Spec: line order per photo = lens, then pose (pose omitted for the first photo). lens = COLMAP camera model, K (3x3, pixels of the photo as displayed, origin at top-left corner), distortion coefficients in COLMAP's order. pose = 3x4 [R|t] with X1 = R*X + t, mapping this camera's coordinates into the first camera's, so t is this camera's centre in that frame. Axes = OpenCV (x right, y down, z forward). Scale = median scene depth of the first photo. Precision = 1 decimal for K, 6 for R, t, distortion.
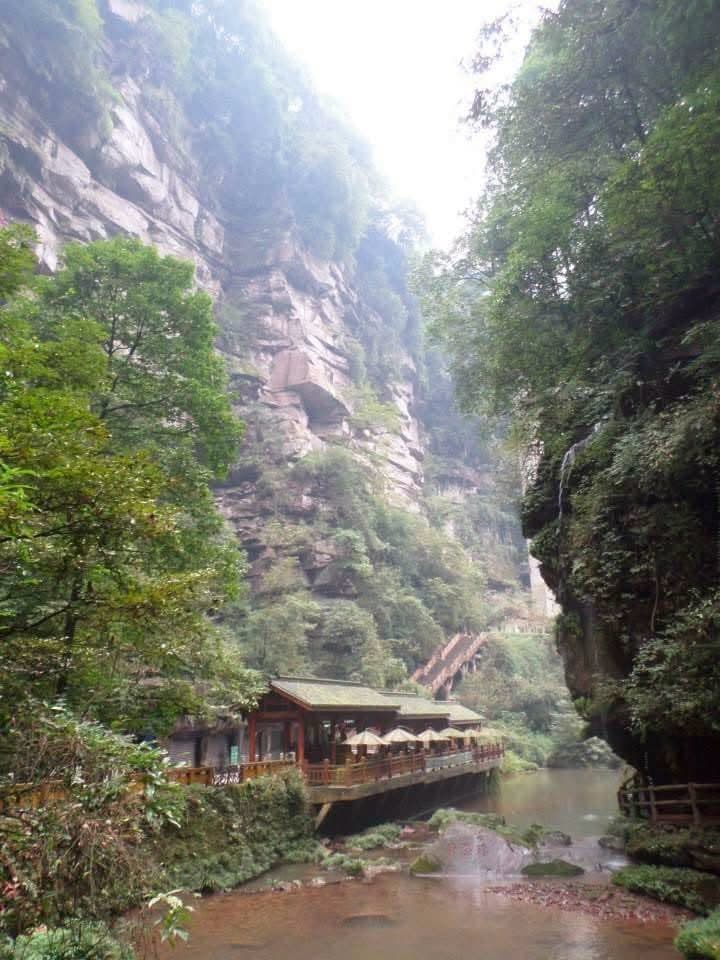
lens RADIAL K [[711.5, 0, 357.8], [0, 711.5, 476.4], [0, 0, 1]] dist [0.012315, 0.004127]
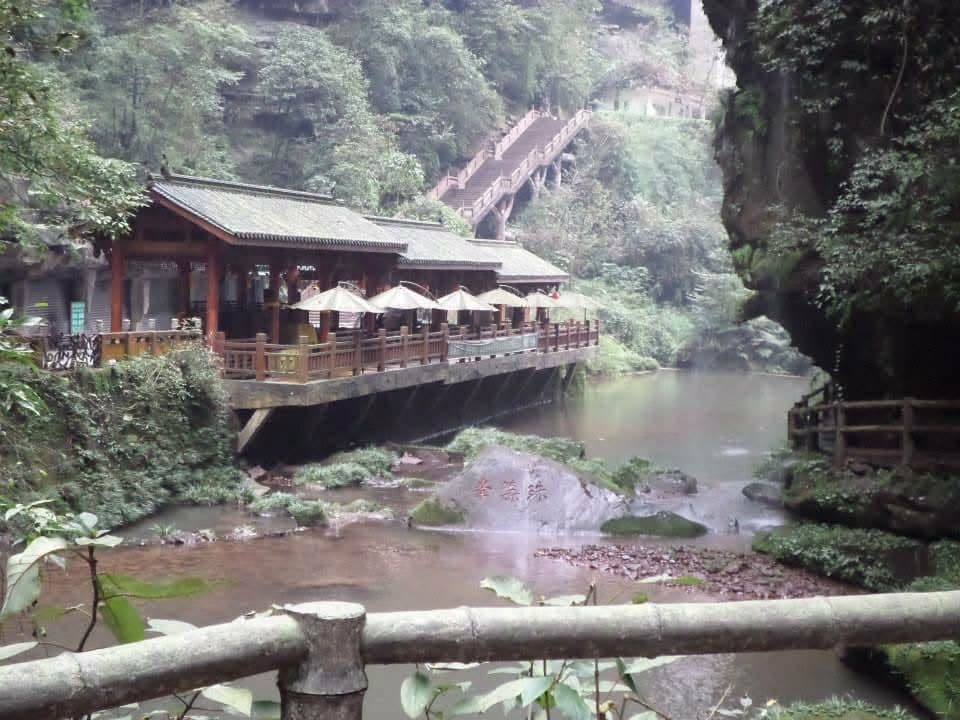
lens RADIAL K [[711.5, 0, 477.1], [0, 711.5, 358.7], [0, 0, 1]] dist [0.012315, 0.004127]
pose [[0.986621, 0.030576, 0.160135, 0.030270], [-0.097330, 0.898469, 0.428114, 0.175043], [-0.130786, -0.437972, 0.889424, 0.509834]]
